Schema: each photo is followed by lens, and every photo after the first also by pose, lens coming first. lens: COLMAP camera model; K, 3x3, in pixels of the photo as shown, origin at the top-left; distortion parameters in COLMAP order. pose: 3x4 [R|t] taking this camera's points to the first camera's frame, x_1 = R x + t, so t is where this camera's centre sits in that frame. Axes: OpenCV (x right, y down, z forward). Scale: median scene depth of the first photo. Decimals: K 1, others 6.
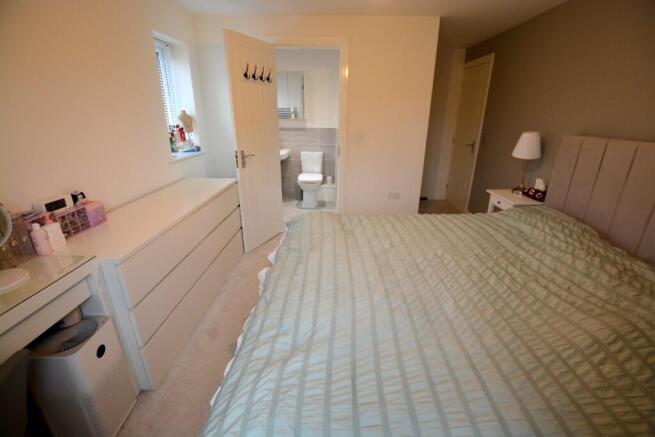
lens RADIAL K [[292.9, 0, 329.1], [0, 292.9, 218.7], [0, 0, 1]] dist [-0.020656, 0.000543]
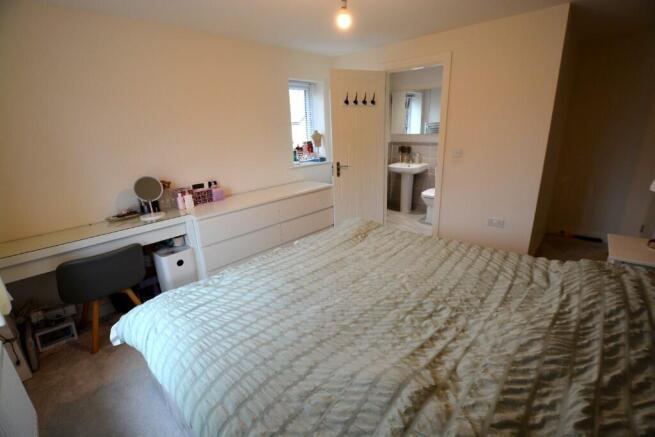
lens RADIAL K [[292.9, 0, 329.2], [0, 292.9, 218.1], [0, 0, 1]] dist [-0.020656, 0.000543]
pose [[0.748420, 0.164684, -0.642454, 0.532404], [-0.189766, 0.981356, 0.030490, -0.035799], [0.635497, 0.099097, 0.765718, 0.061371]]
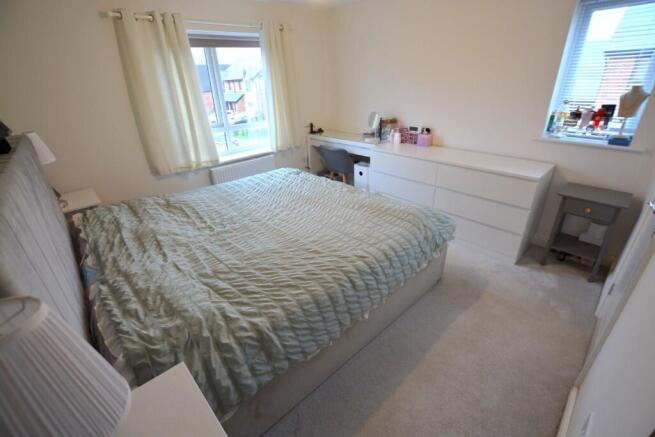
lens RADIAL K [[292.9, 0, 331.5], [0, 292.9, 218.4], [0, 0, 1]] dist [-0.020656, 0.000543]
pose [[-0.718785, 0.319421, -0.617510, 0.639117], [-0.211191, 0.745917, 0.631669, -0.466033], [0.662380, 0.584447, -0.468695, 1.155195]]
